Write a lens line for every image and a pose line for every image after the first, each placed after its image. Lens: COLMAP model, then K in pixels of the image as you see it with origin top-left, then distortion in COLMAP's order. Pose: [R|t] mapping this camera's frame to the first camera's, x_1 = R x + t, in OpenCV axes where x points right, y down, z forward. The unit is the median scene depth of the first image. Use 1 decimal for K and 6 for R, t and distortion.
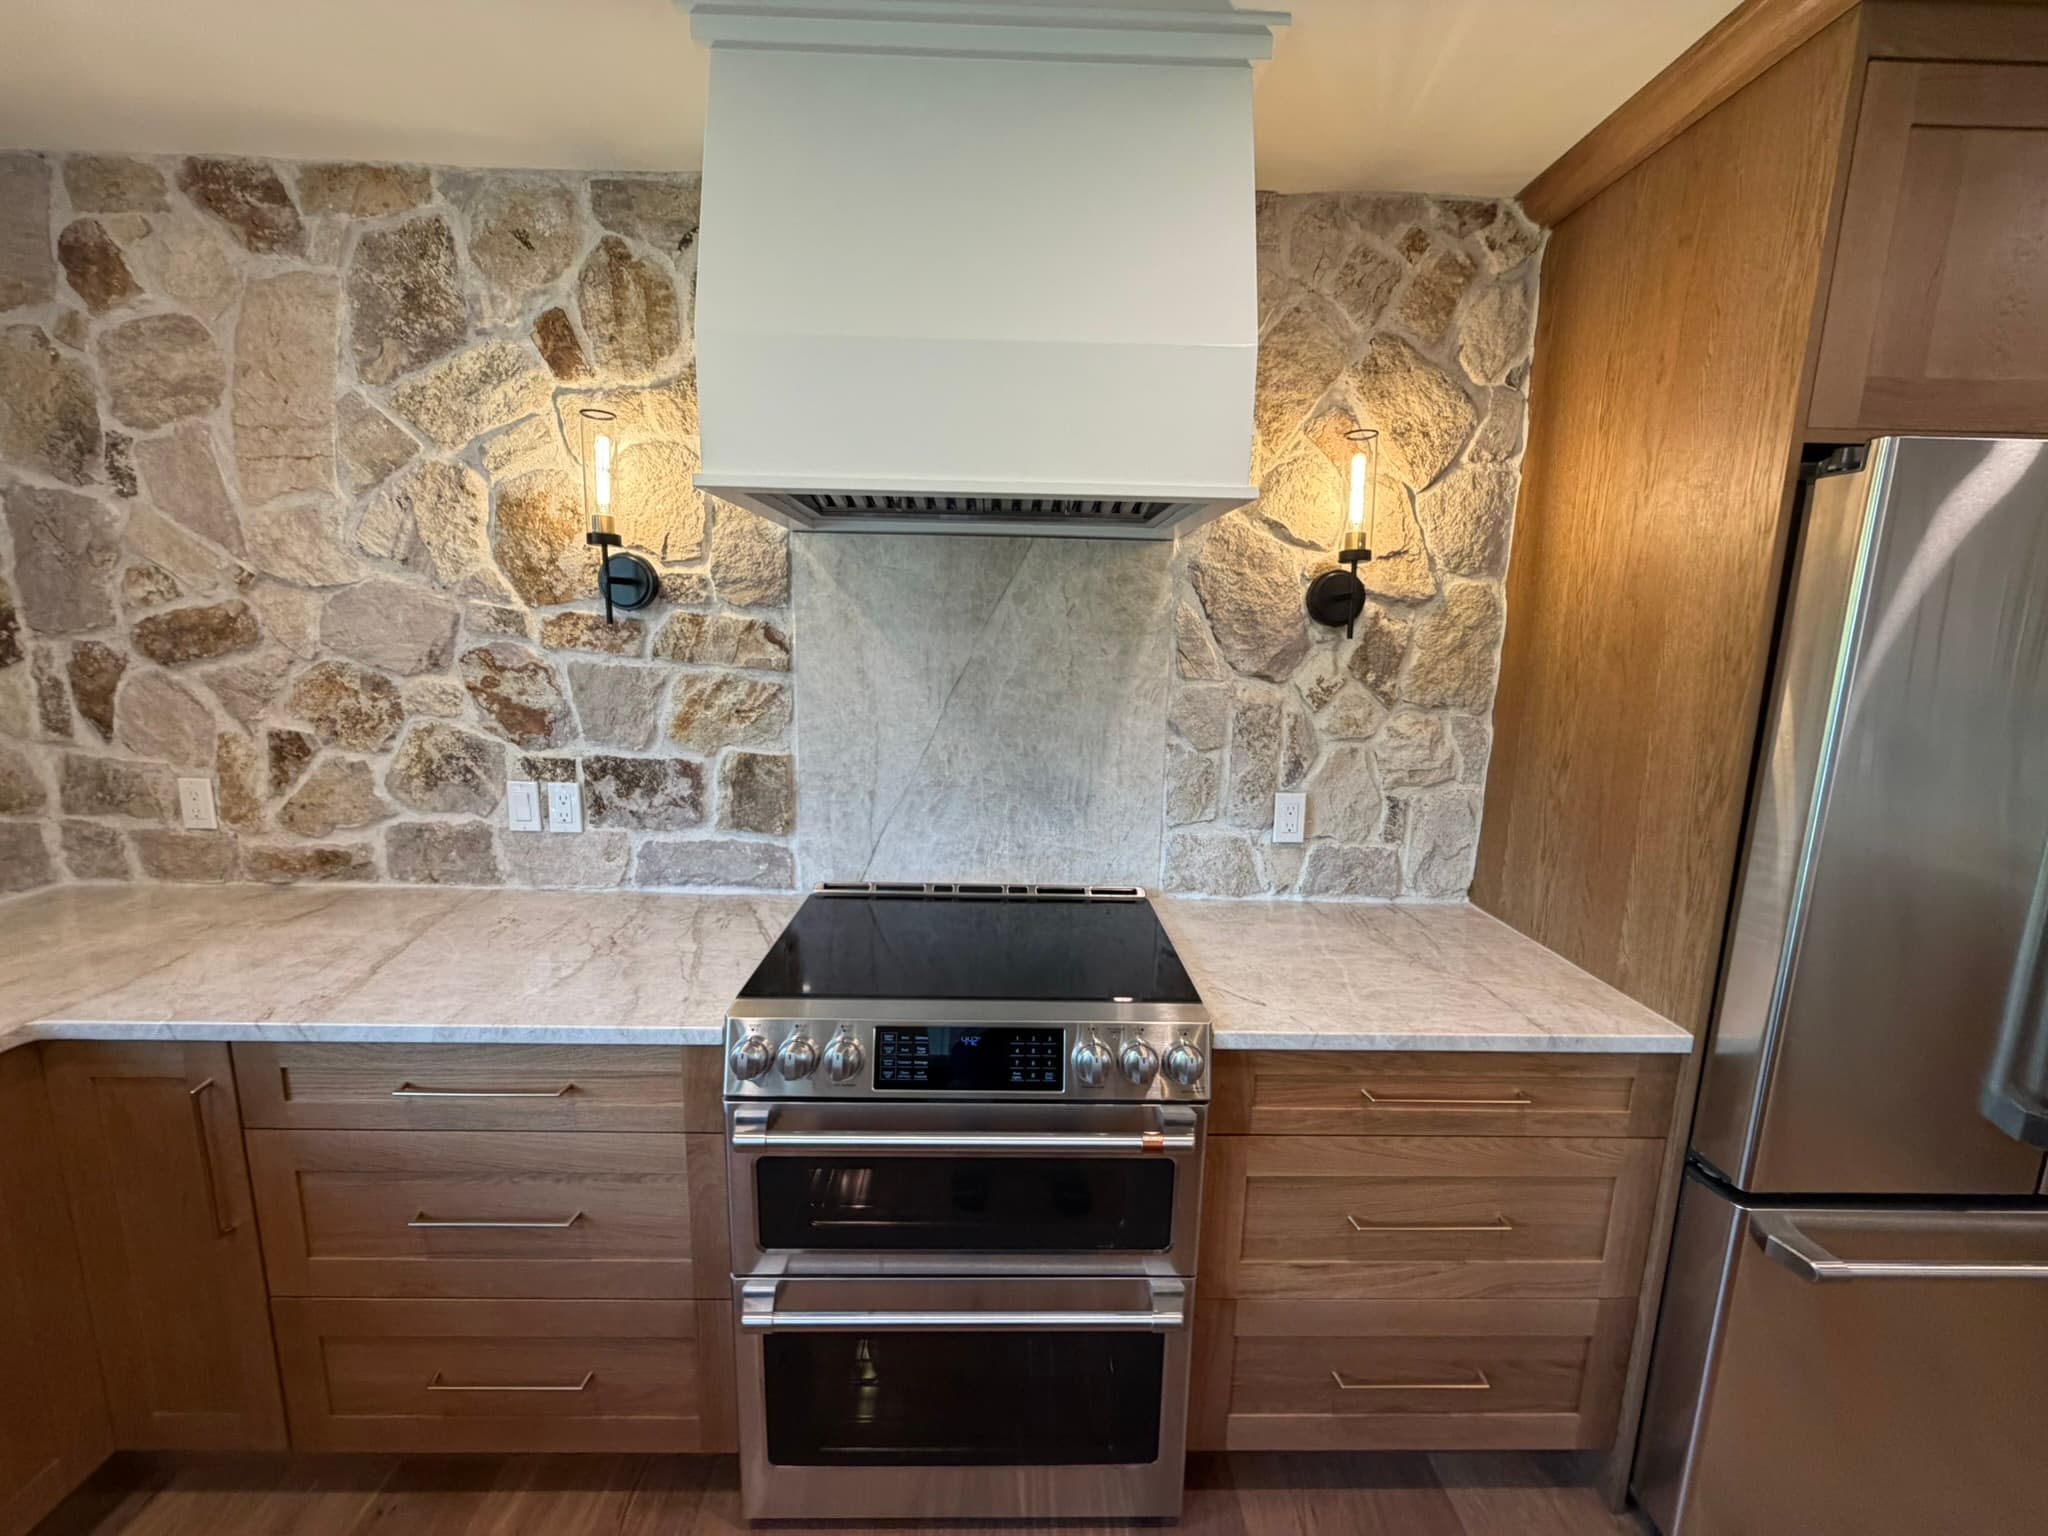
lens RADIAL K [[817.2, 0, 1018.9], [0, 817.2, 769.7], [0, 0, 1]] dist [-0.000277, 0.000420]
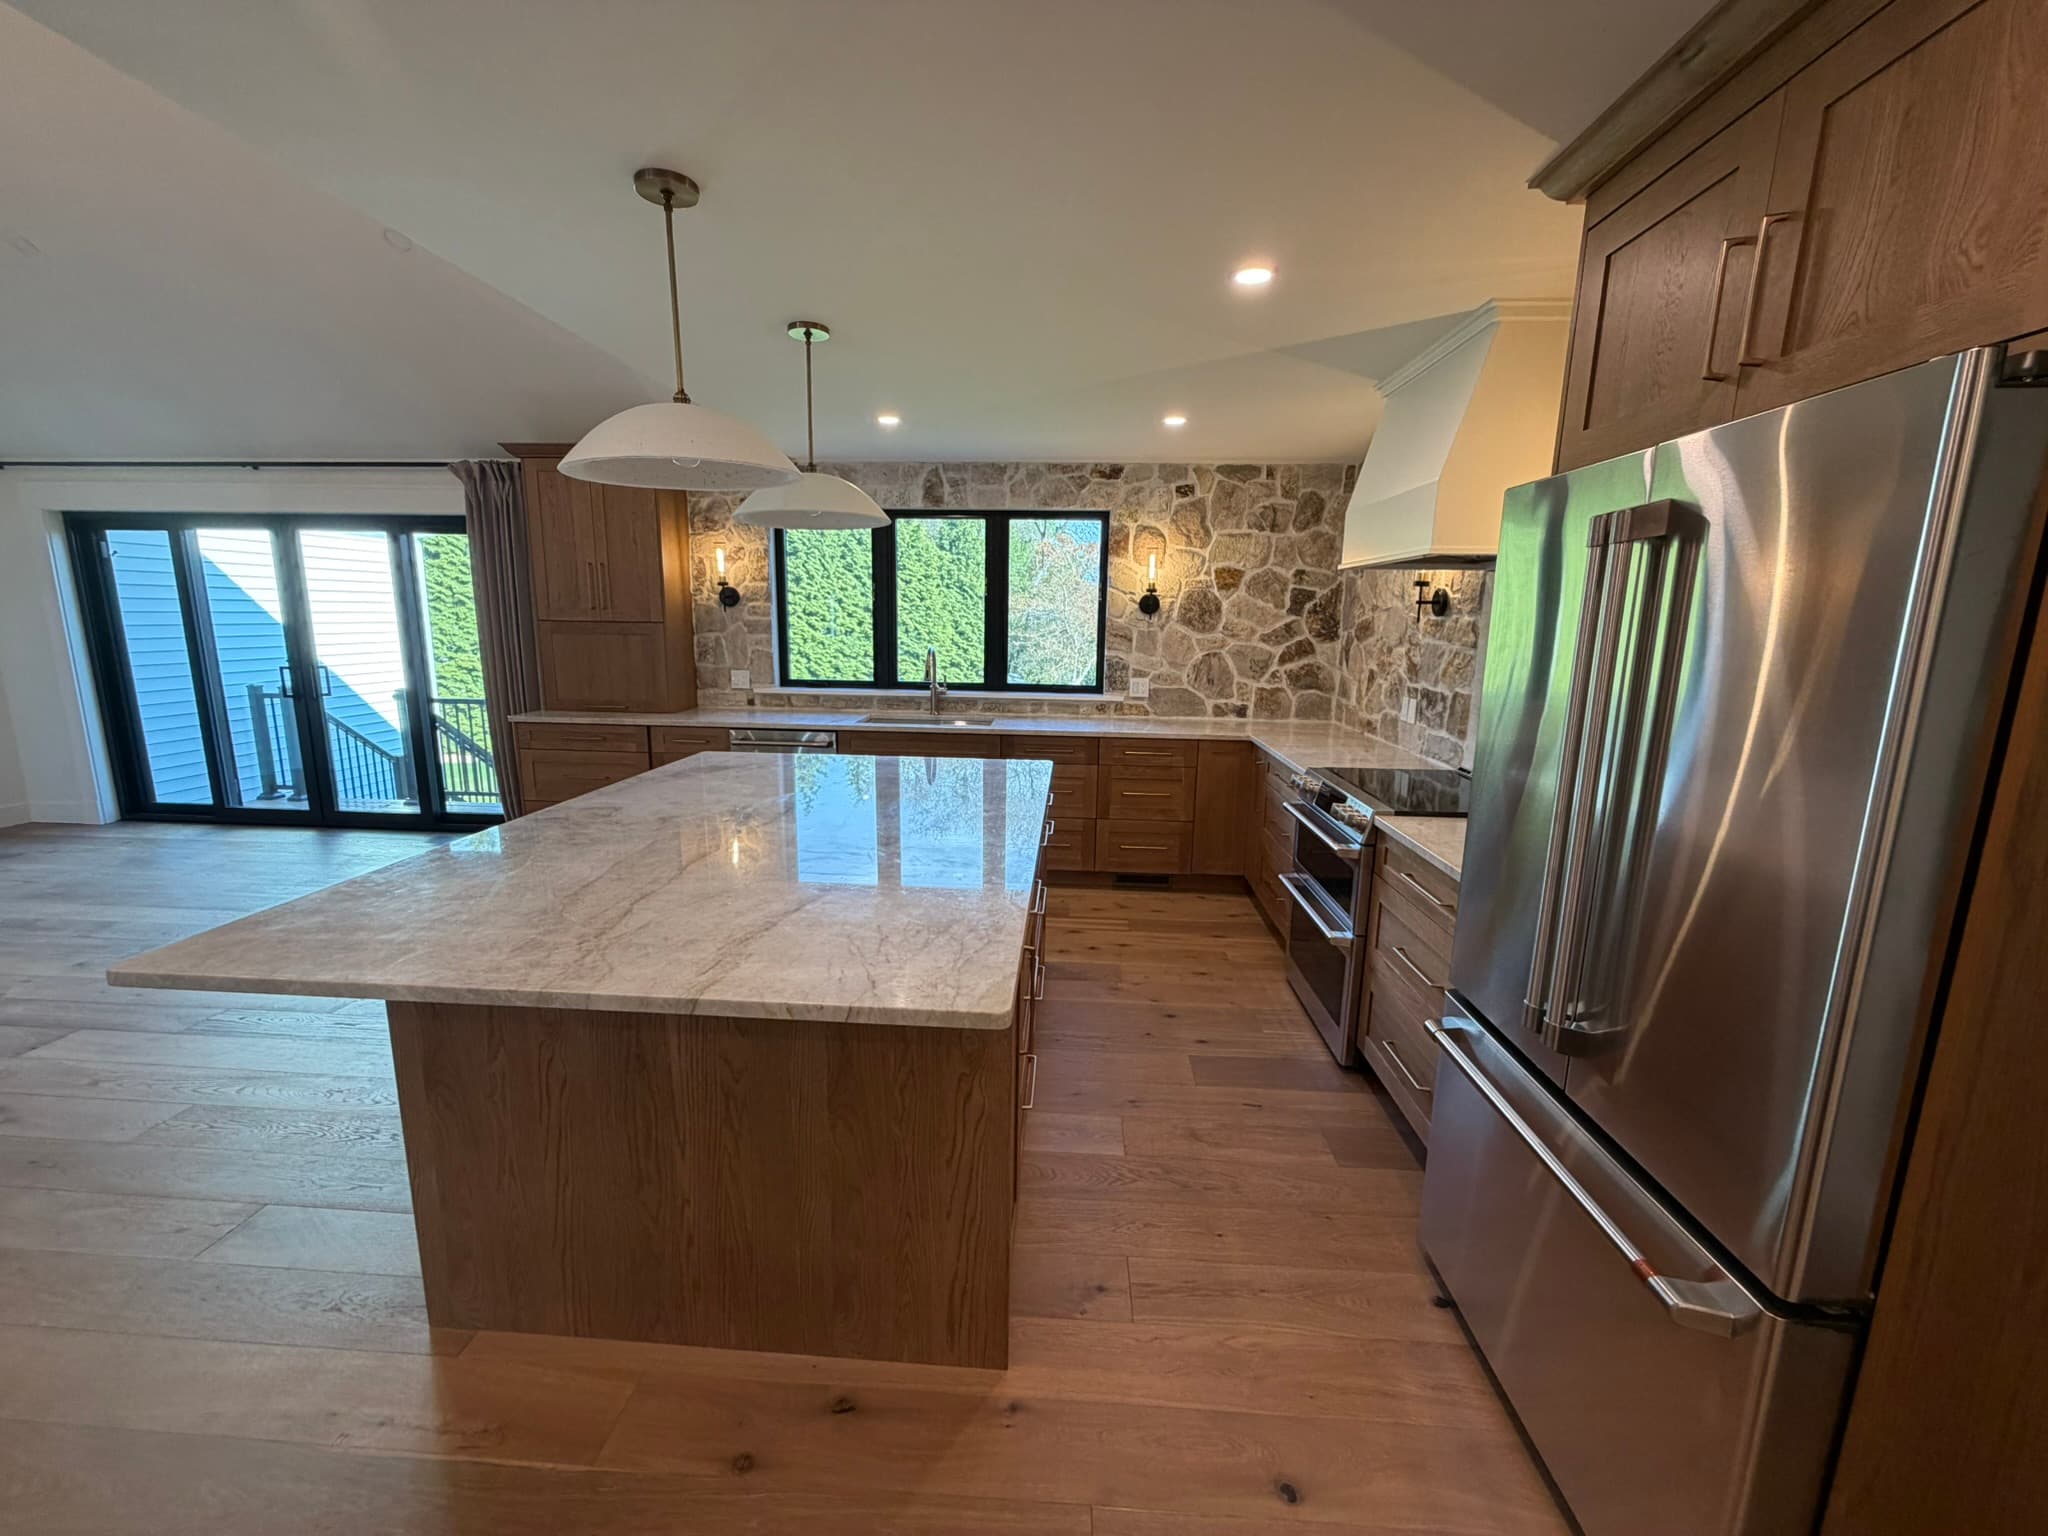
lens RADIAL K [[817.2, 0, 1017.9], [0, 817.2, 767.6], [0, 0, 1]] dist [-0.000277, 0.000420]
pose [[-0.080494, 0.161826, -0.983531, 1.671766], [-0.187633, 0.966632, 0.174402, 0.010853], [0.978935, 0.198581, -0.047444, 0.145059]]
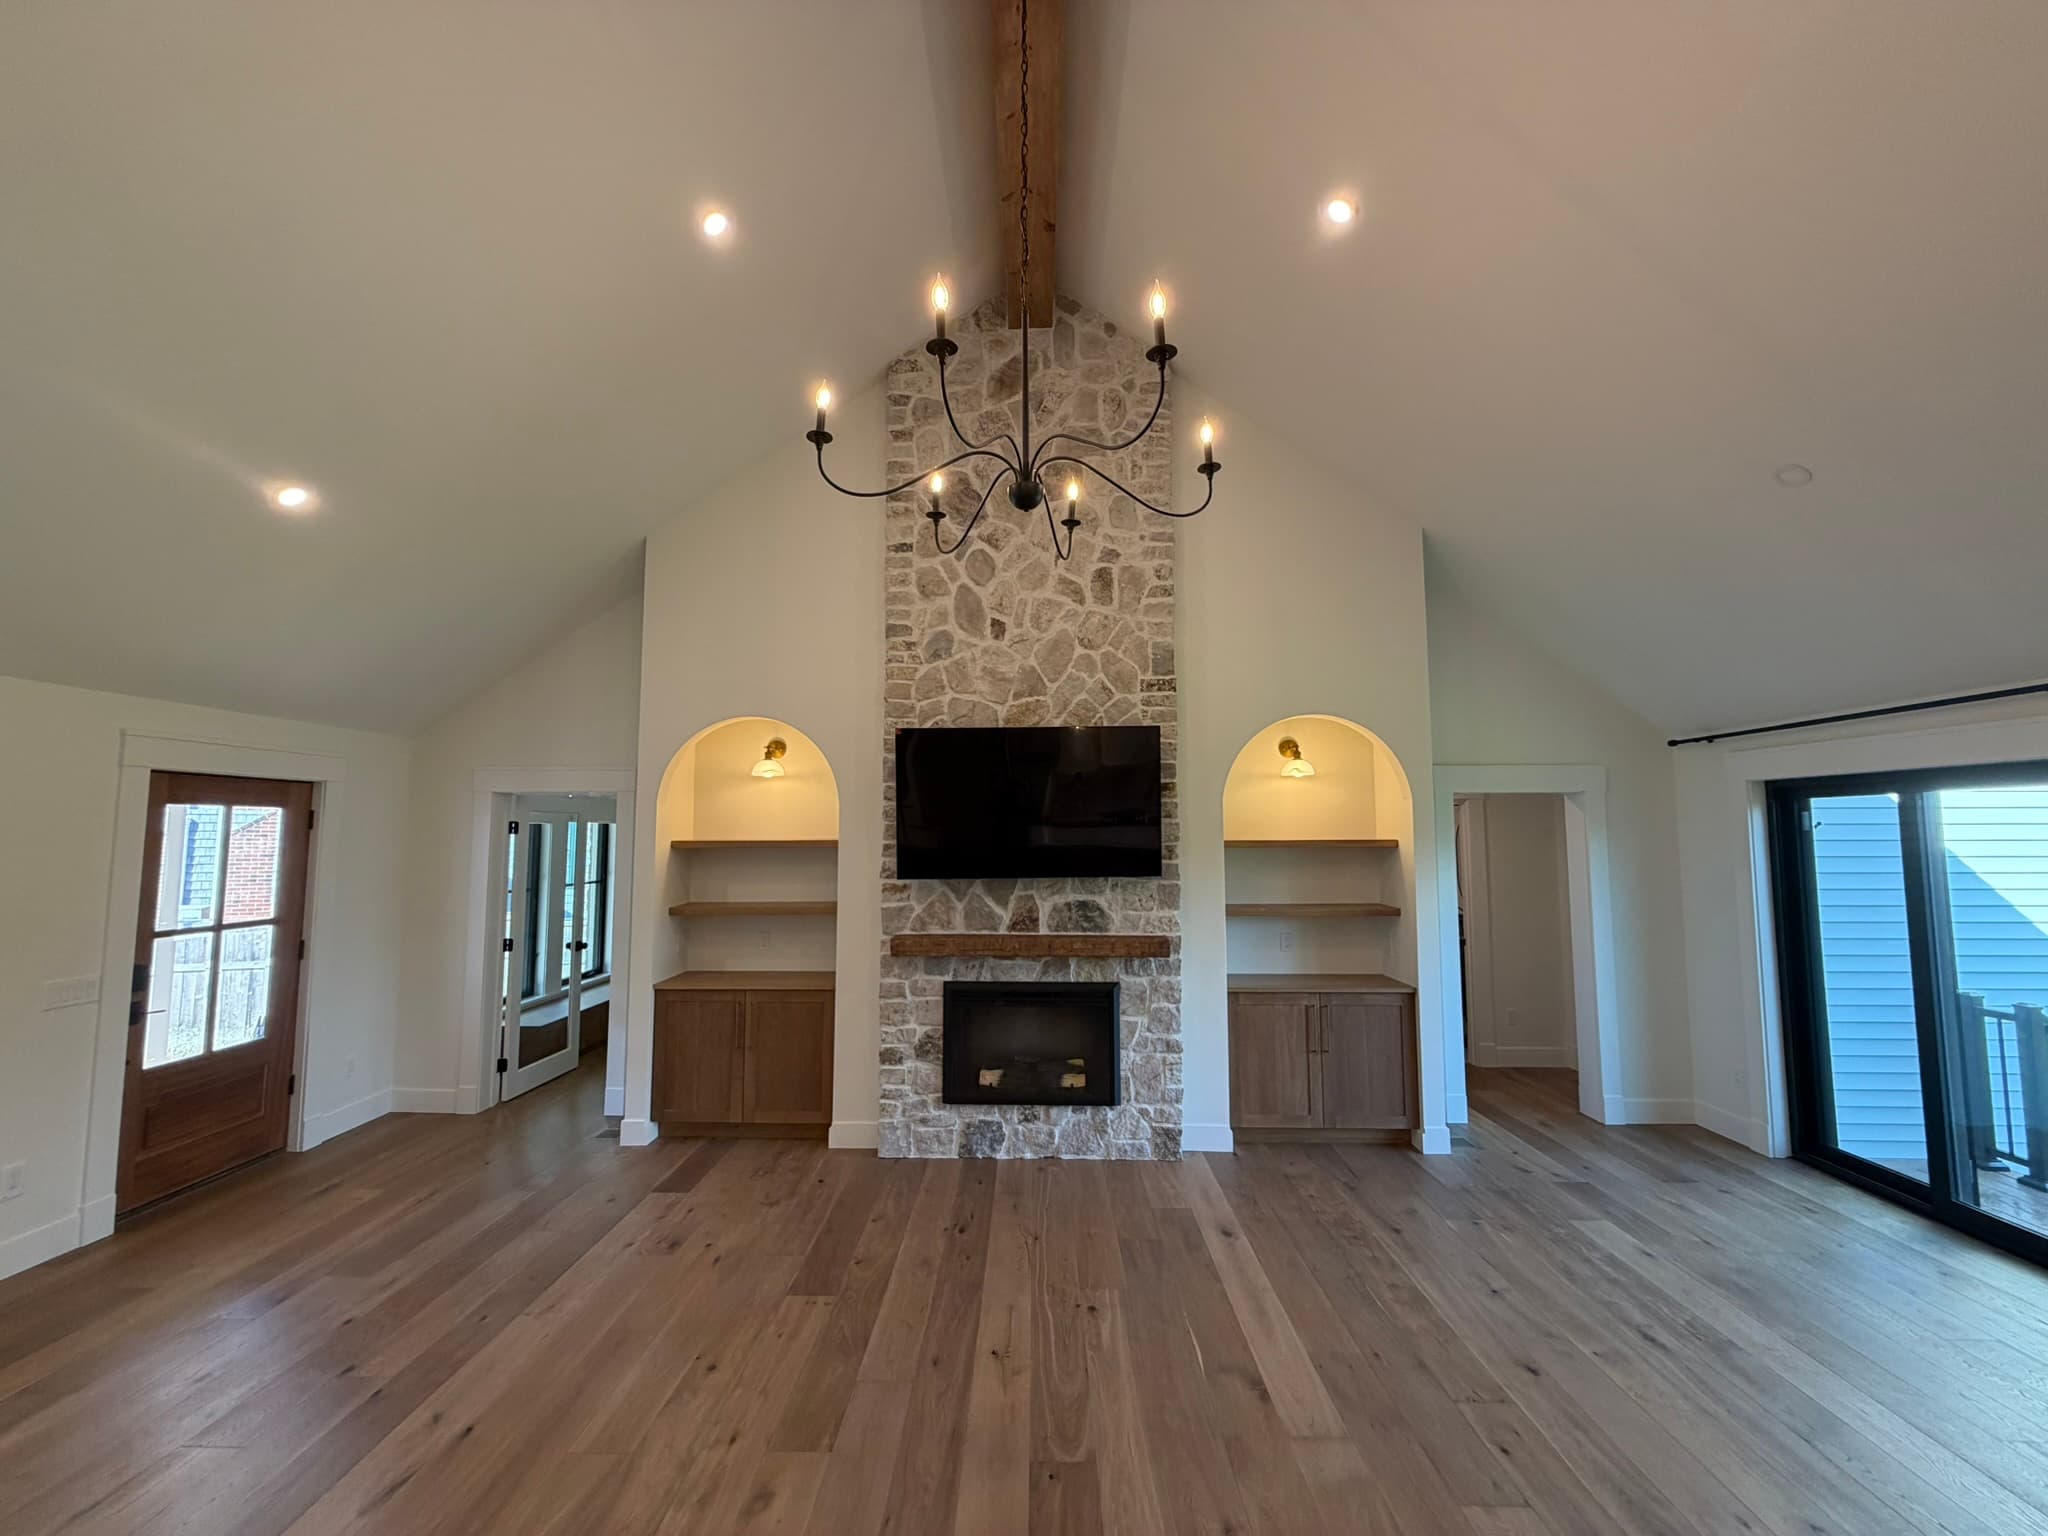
lens RADIAL K [[817.2, 0, 1018.4], [0, 817.2, 770.2], [0, 0, 1]] dist [-0.000277, 0.000420]
pose [[-0.999024, -0.016326, 0.041042, 1.128474], [-0.012410, 0.995502, 0.093927, 0.032758], [-0.042391, 0.093326, -0.994733, -0.927970]]
